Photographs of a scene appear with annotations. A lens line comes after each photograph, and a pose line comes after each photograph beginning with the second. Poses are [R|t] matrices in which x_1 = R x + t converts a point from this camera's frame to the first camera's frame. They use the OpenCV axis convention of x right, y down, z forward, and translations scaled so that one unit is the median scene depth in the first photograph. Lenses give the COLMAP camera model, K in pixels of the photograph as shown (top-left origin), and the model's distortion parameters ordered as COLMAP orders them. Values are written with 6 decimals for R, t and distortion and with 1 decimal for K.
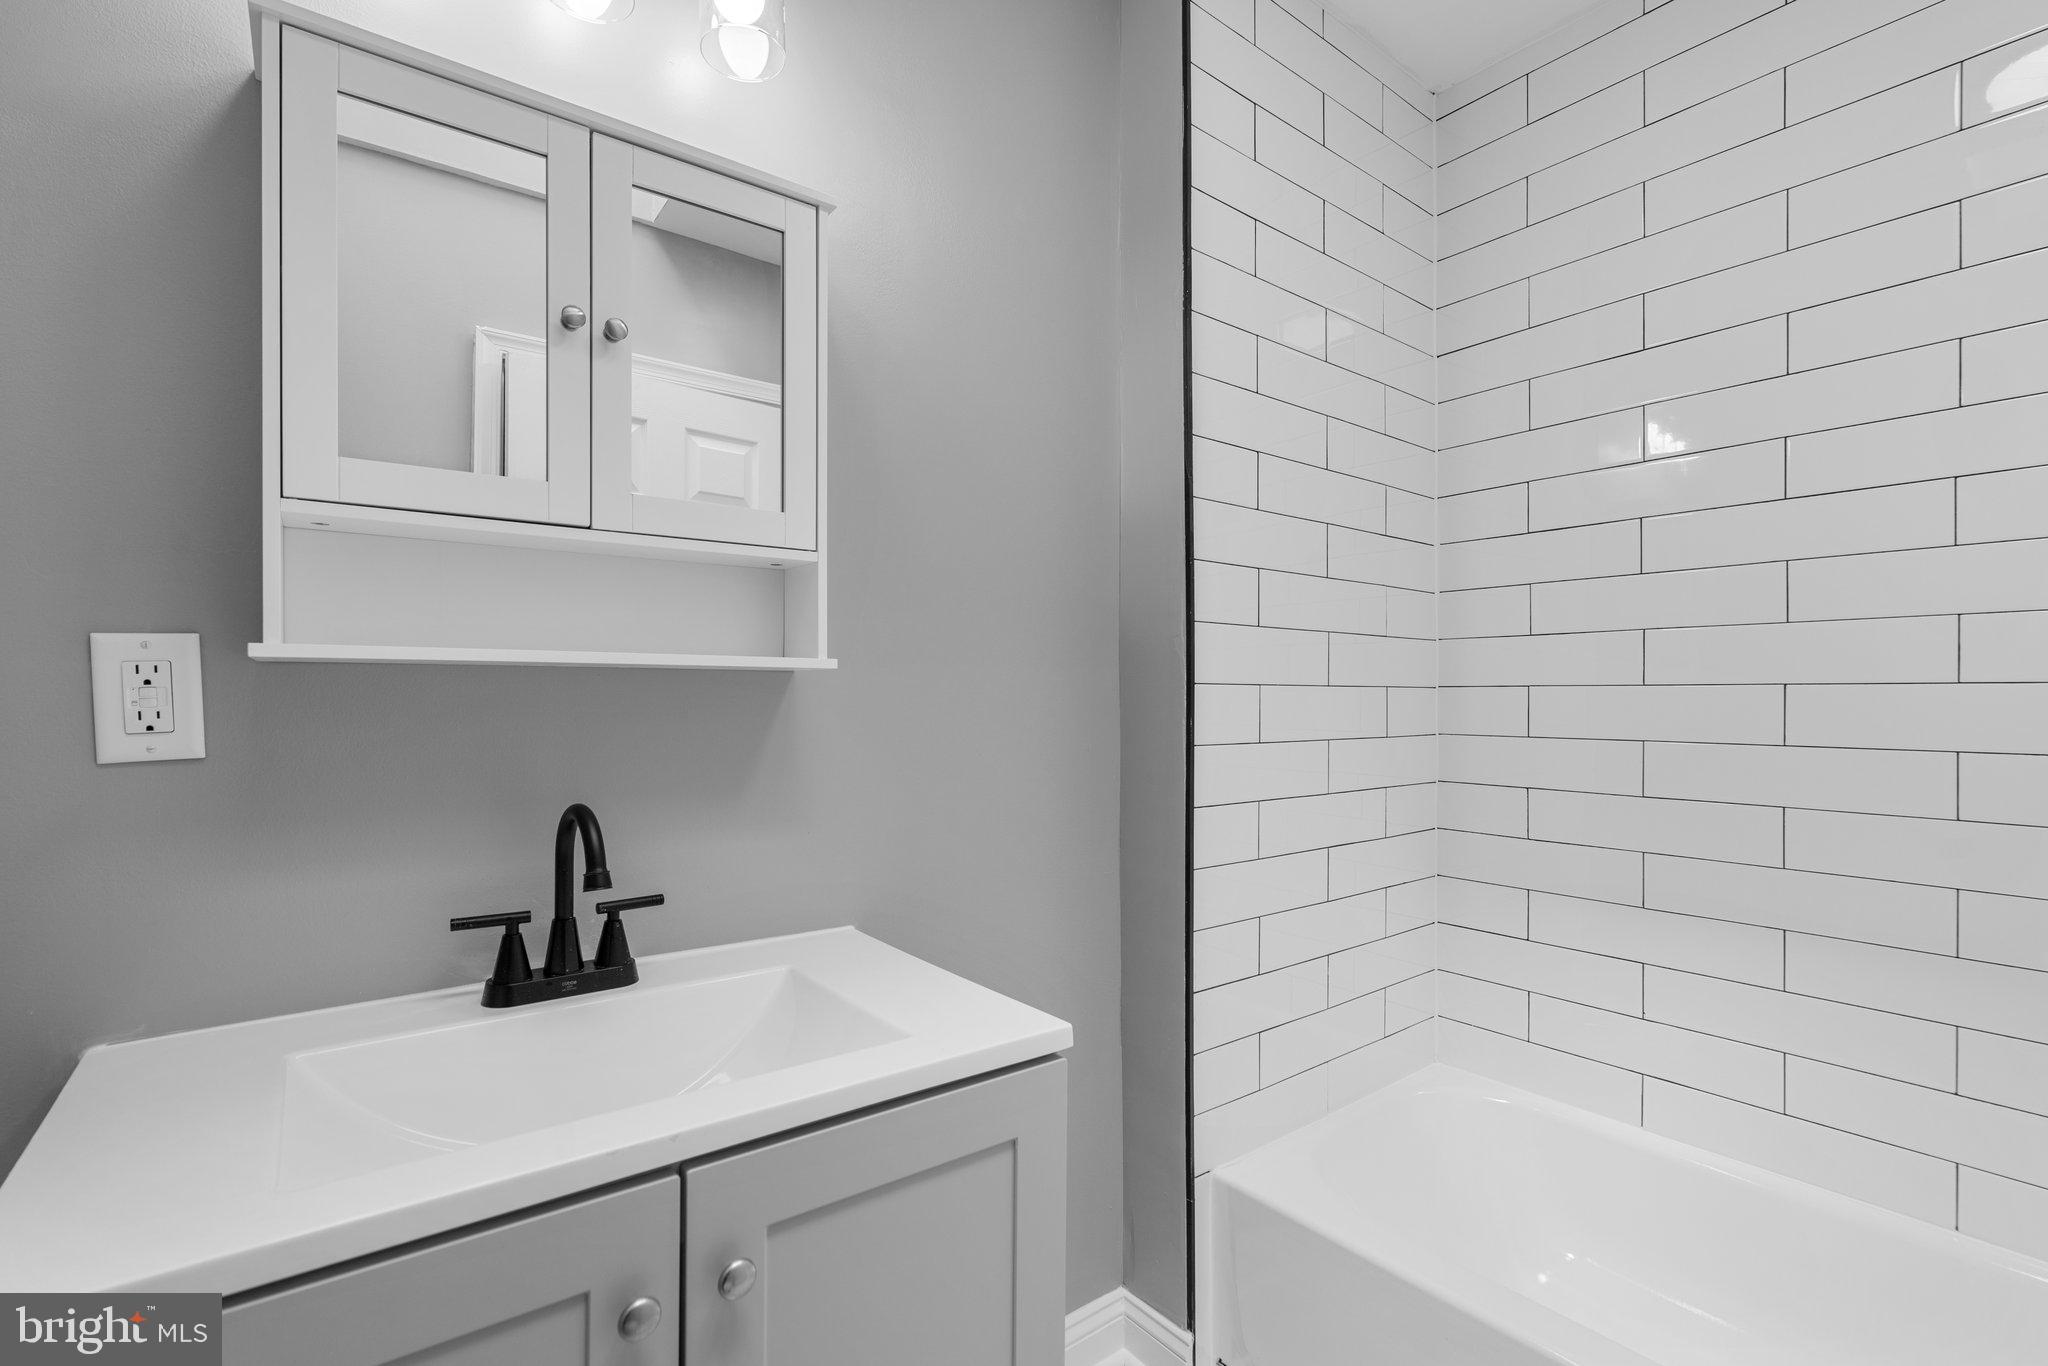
lens RADIAL K [[927.7, 0, 1037.4], [0, 927.7, 689.9], [0, 0, 1]] dist [-0.016092, 0.007080]
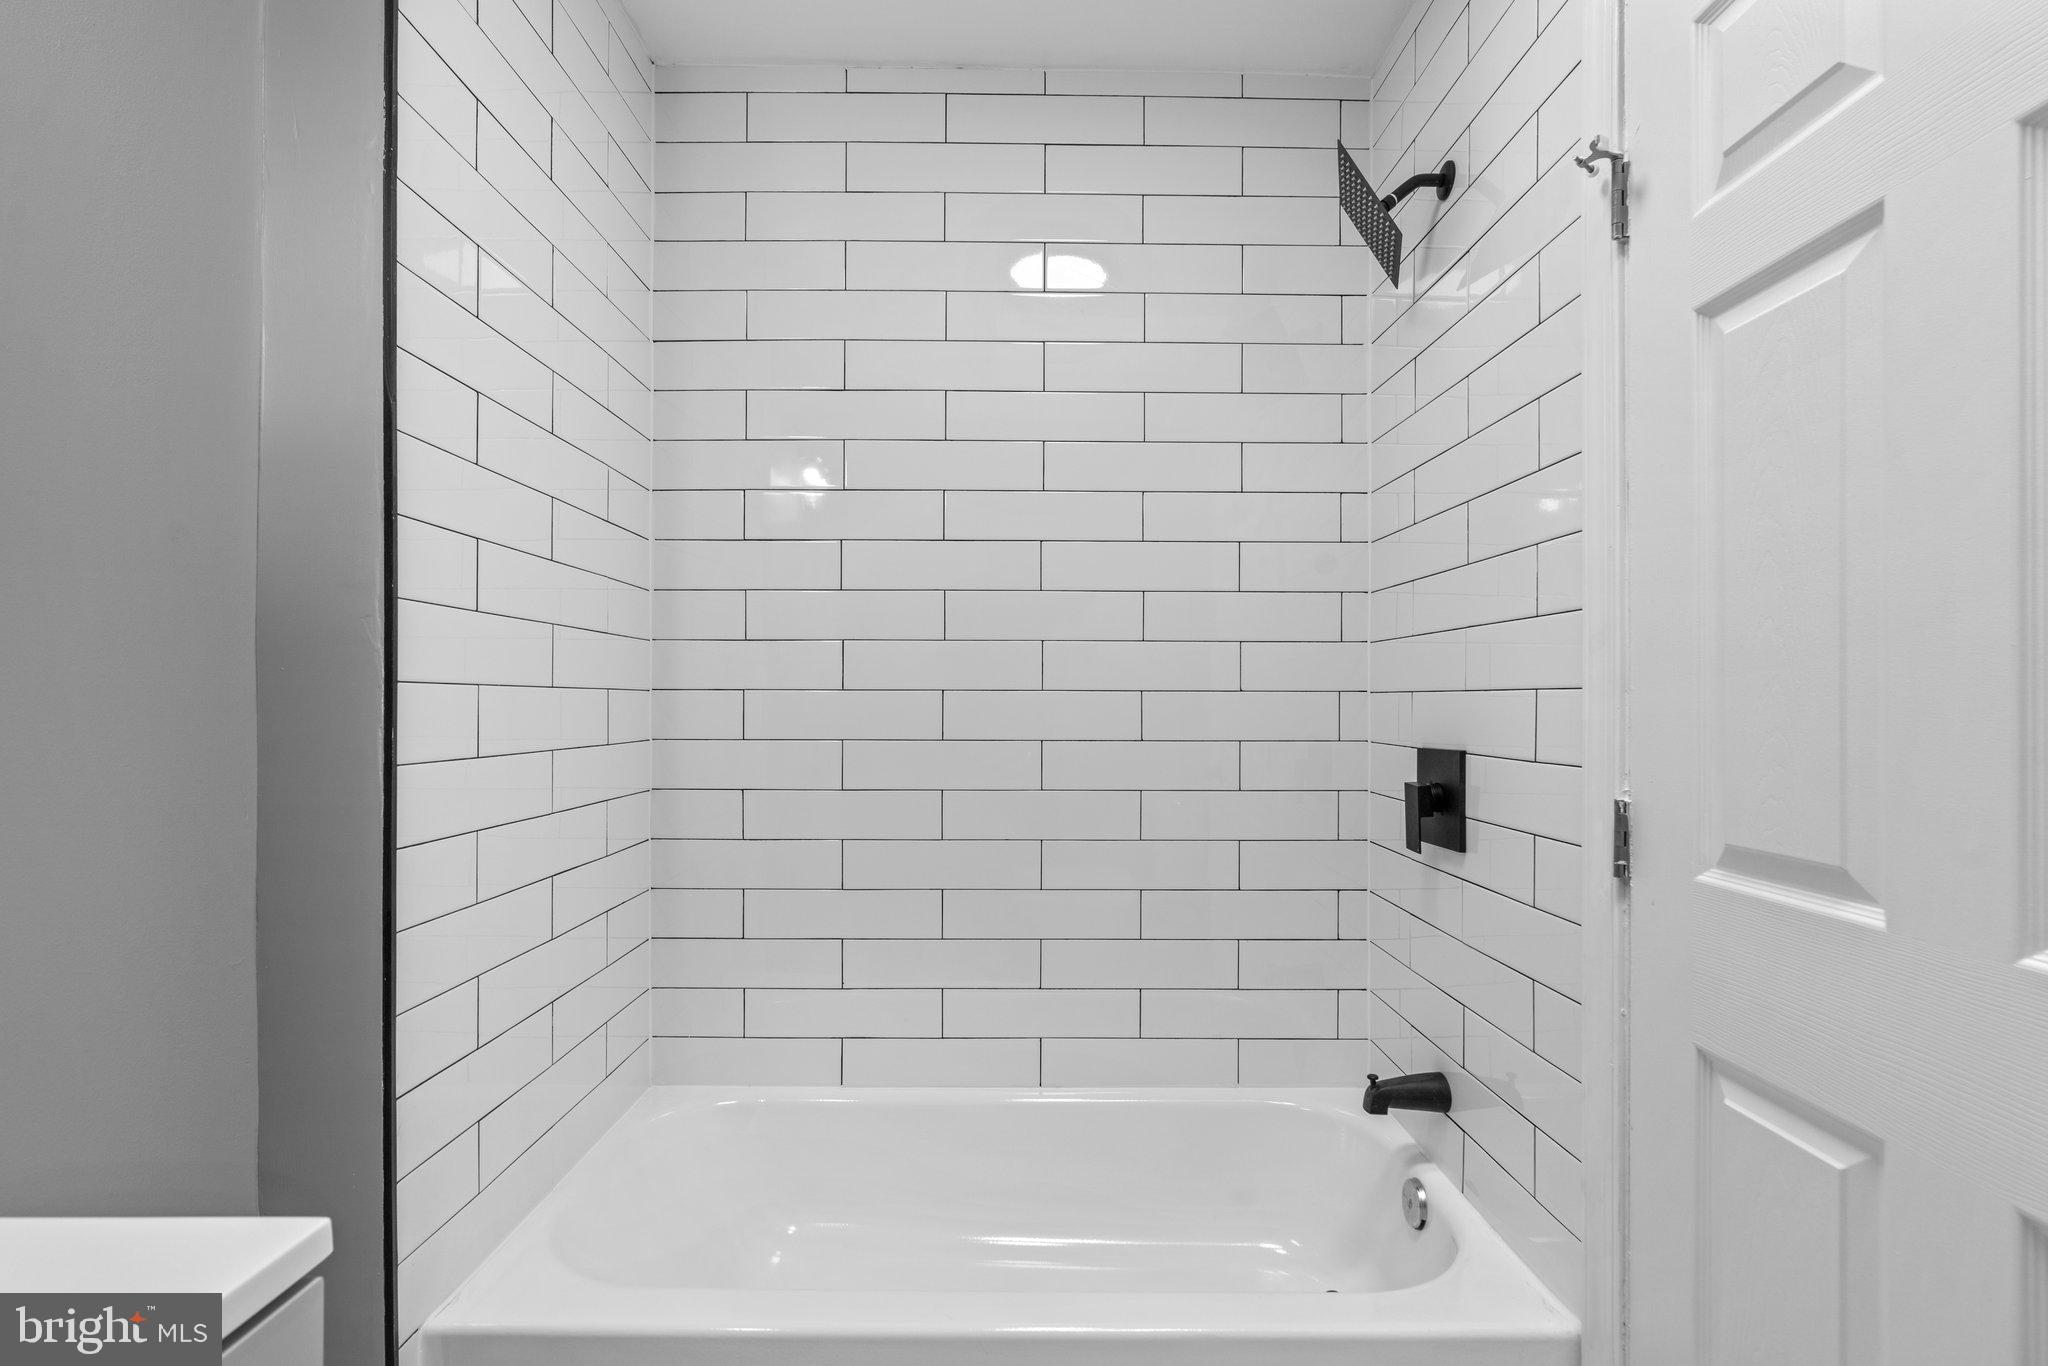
lens RADIAL K [[927.7, 0, 1022.5], [0, 927.7, 695.3], [0, 0, 1]] dist [-0.016092, 0.007080]
pose [[0.616637, 0.005029, 0.787231, -0.093819], [-0.006228, 0.999979, -0.001510, 0.002165], [-0.787223, -0.003972, 0.616656, 0.137598]]
